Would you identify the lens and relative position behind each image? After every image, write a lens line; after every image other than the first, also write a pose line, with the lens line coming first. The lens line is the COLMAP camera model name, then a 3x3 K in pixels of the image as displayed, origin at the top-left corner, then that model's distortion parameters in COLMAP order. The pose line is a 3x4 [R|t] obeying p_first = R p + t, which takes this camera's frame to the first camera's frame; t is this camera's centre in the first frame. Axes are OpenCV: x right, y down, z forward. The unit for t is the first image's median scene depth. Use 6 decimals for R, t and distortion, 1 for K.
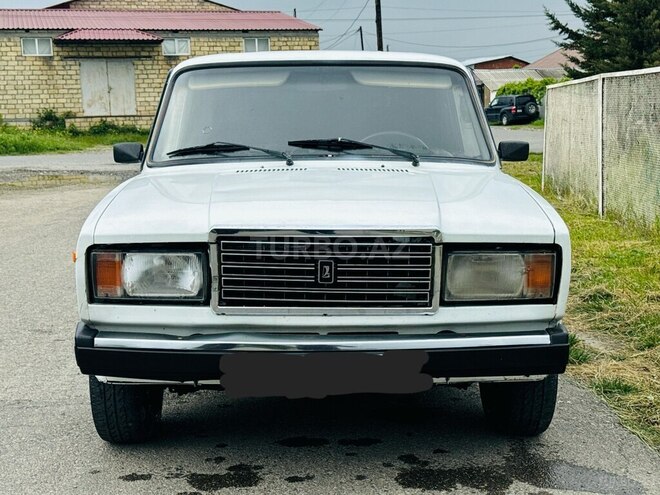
lens RADIAL K [[997.4, 0, 330.0], [0, 997.4, 247.5], [0, 0, 1]] dist [-0.040011, 0.896450]
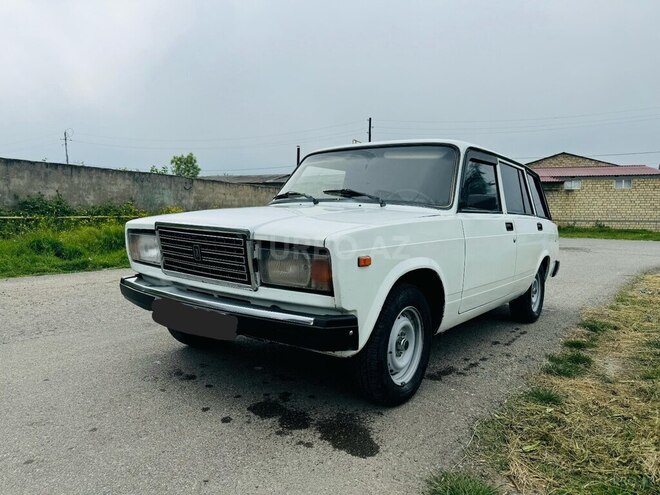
lens RADIAL K [[464.0, 0, 332.1], [0, 464.0, 239.6], [0, 0, 1]] dist [0.044176, -0.046147]
pose [[0.788256, 0.065425, -0.611860, 0.587196], [-0.120519, 0.991489, -0.049246, 0.013671], [0.603430, 0.112559, 0.789432, 0.526485]]
